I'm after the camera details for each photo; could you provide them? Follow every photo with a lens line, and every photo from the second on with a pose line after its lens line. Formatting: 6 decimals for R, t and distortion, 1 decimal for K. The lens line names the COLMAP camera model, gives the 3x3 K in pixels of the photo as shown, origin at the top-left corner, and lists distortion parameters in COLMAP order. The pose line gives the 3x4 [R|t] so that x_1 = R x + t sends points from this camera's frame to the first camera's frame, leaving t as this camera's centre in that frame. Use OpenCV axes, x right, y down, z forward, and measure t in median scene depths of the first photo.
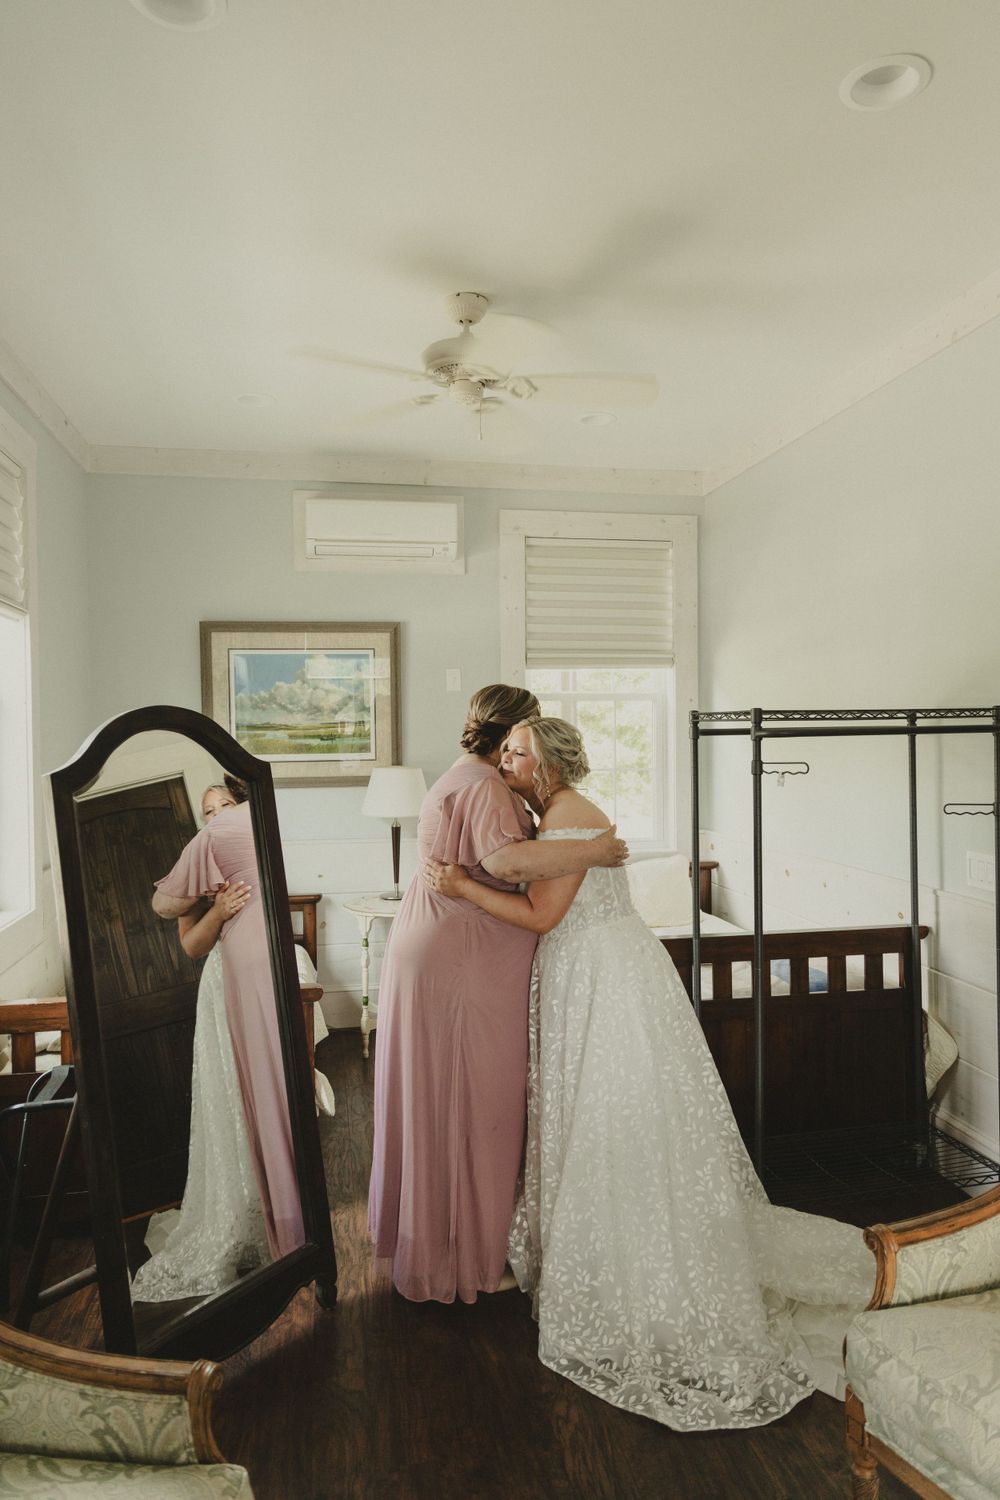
lens RADIAL K [[1002.6, 0, 505.4], [0, 1002.6, 746.6], [0, 0, 1]] dist [0.010777, 0.006062]
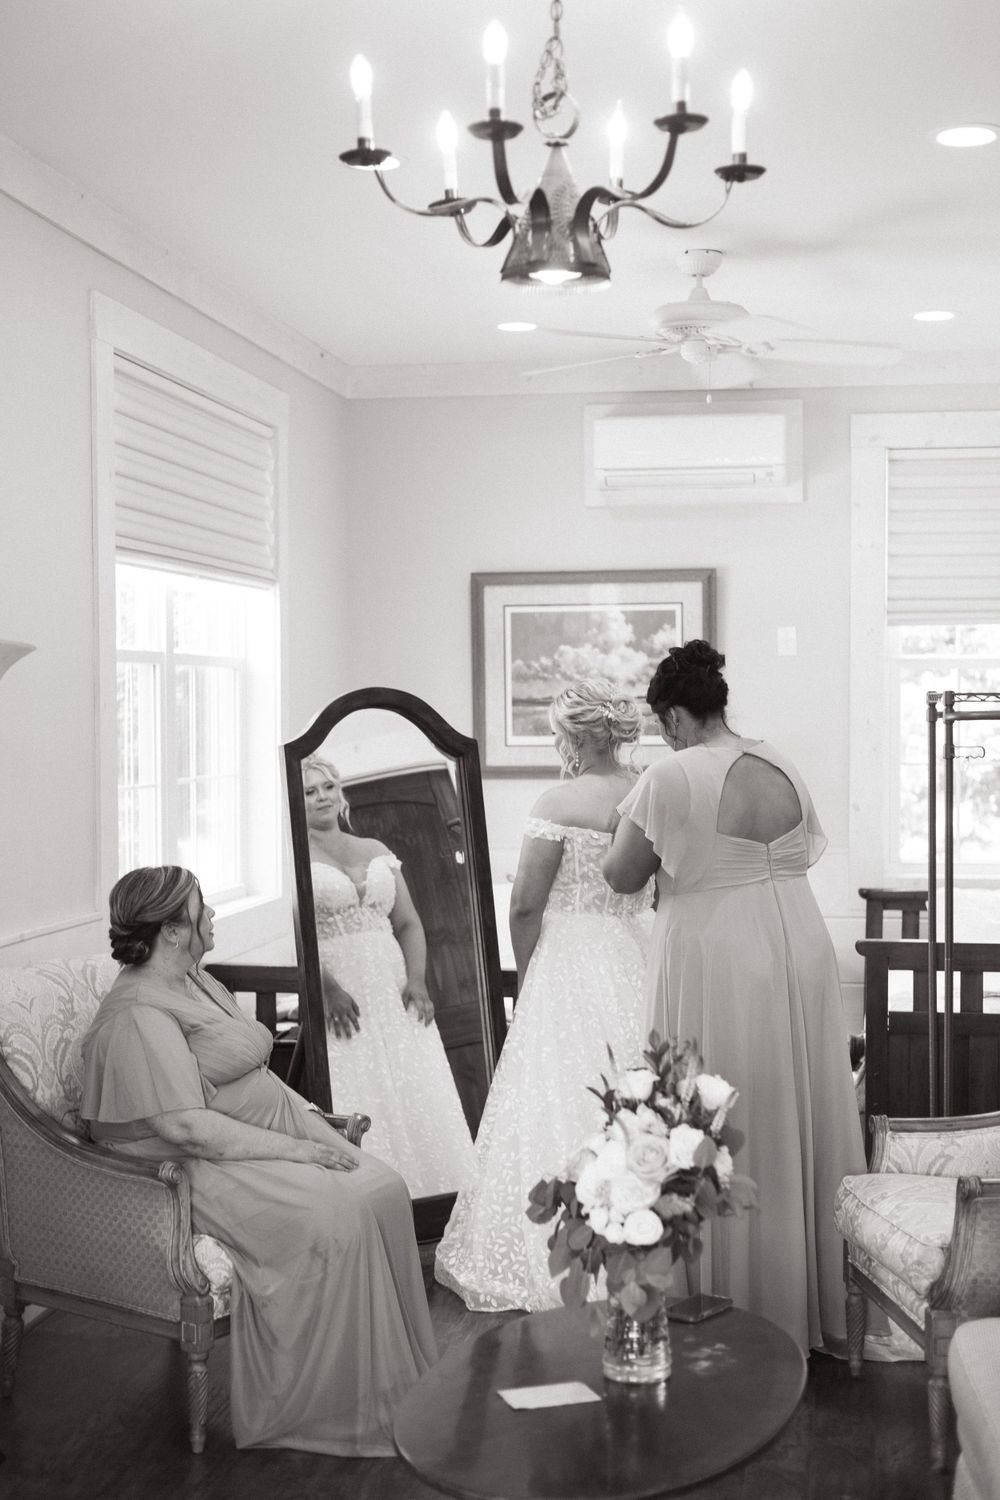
lens RADIAL K [[2116.3, 0, 498.5], [0, 2116.3, 748.3], [0, 0, 1]] dist [-0.005332, 0.000000]
pose [[0.938670, 0.014639, -0.344505, 0.447925], [-0.012531, 0.999887, 0.008345, 0.004892], [0.344588, -0.003516, 0.938747, -0.874793]]
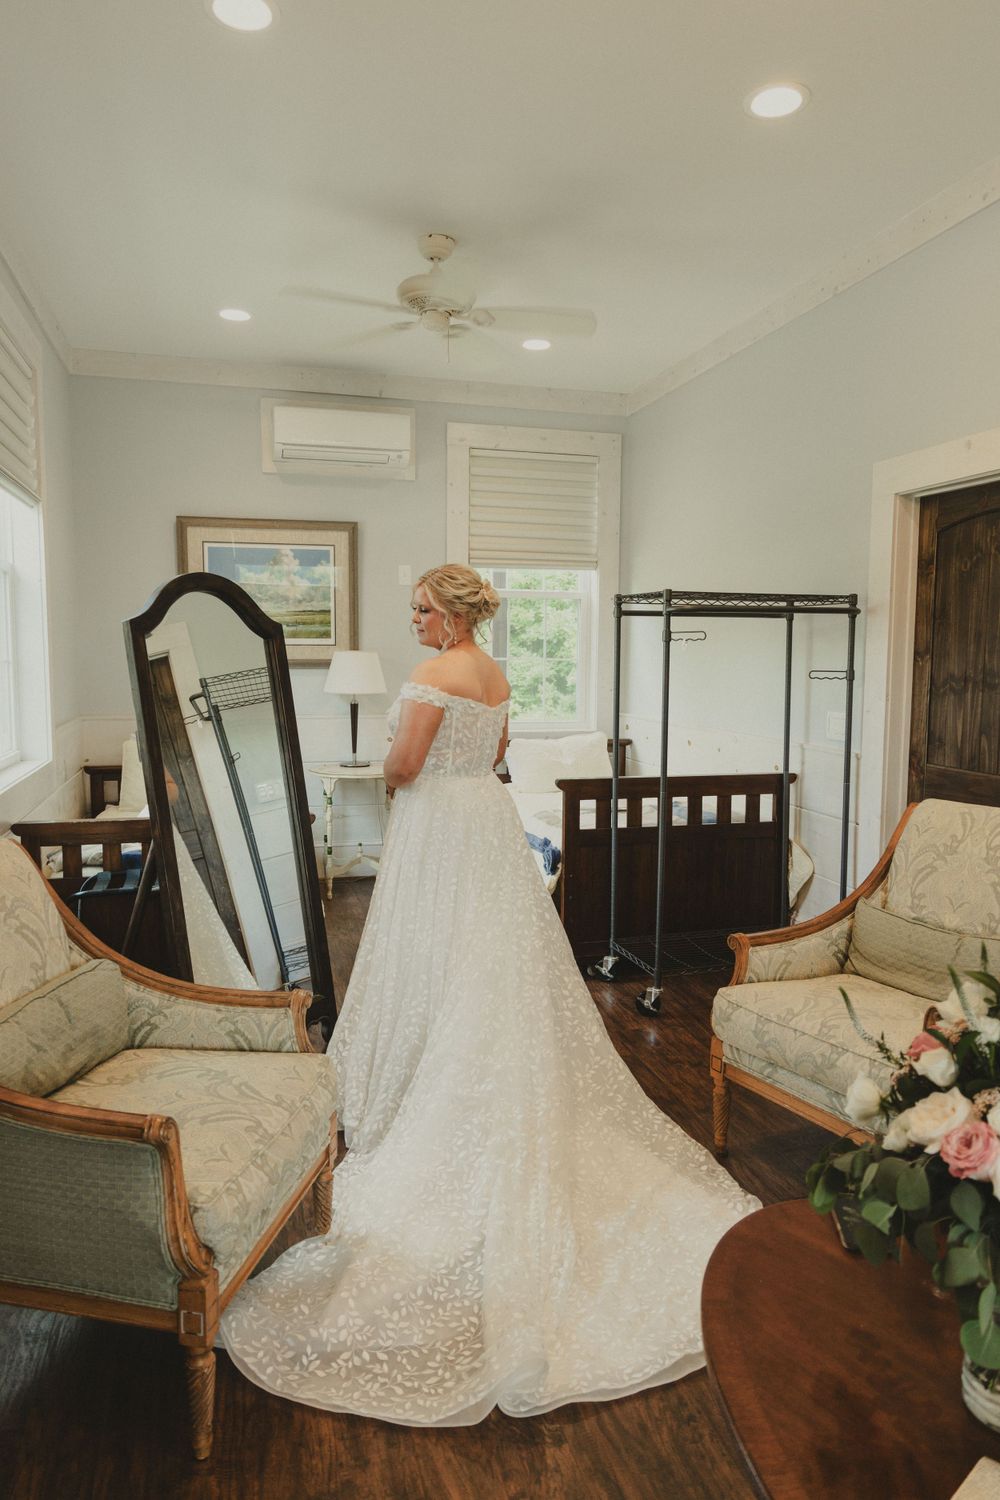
lens RADIAL K [[1002.6, 0, 501.7], [0, 1002.6, 753.3], [0, 0, 1]] dist [0.010777, 0.006062]
pose [[0.996501, 0.008514, 0.083143, -0.052759], [-0.015664, 0.996195, 0.085728, 0.051291], [-0.082097, -0.086730, 0.992843, -0.218768]]
